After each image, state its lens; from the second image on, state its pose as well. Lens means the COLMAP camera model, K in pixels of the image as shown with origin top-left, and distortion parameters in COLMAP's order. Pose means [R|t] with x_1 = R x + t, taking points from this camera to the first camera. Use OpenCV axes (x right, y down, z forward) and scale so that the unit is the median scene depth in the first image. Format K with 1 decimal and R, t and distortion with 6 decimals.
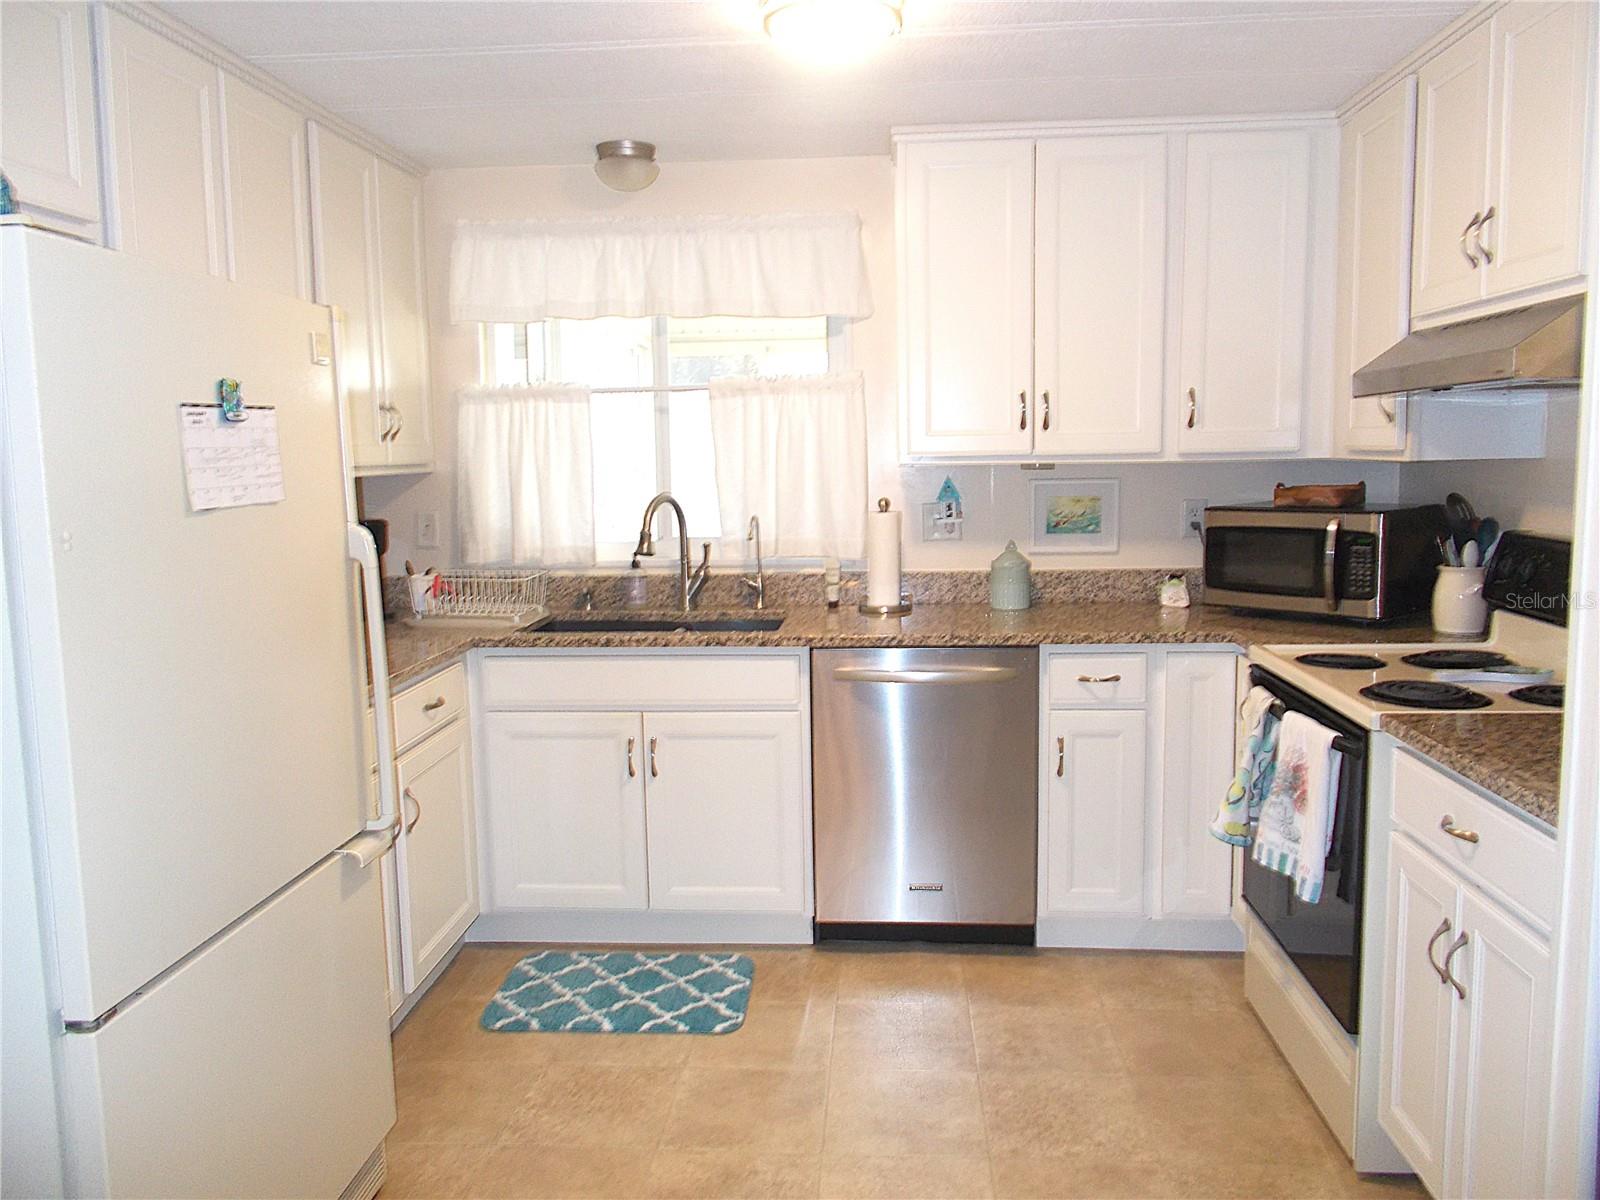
lens RADIAL K [[1250.5, 0, 800.0], [0, 1250.5, 600.0], [0, 0, 1]] dist [0.011295, -0.004035]
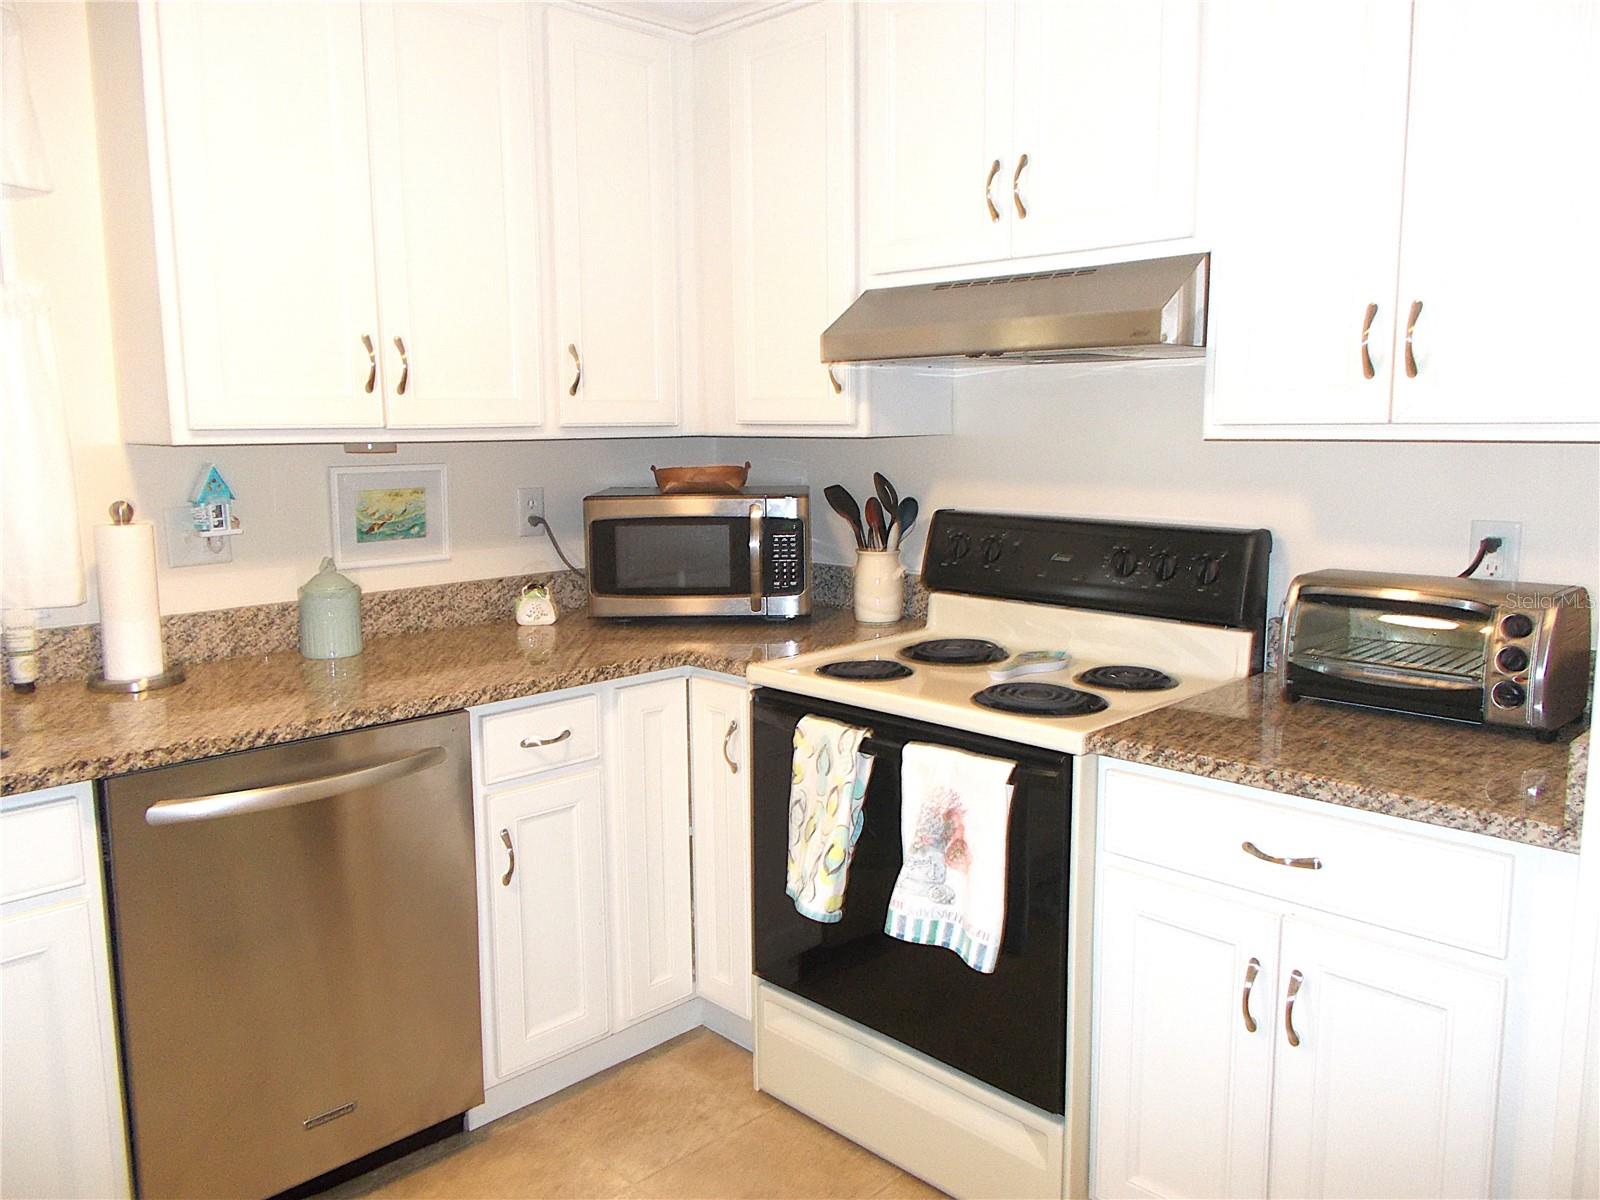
lens RADIAL K [[1250.5, 0, 800.0], [0, 1250.5, 600.0], [0, 0, 1]] dist [0.011295, -0.004035]
pose [[0.658181, -0.100772, 0.746085, -0.186407], [0.088601, 0.994483, 0.056160, -0.041845], [-0.747628, 0.029141, 0.663478, 0.379070]]
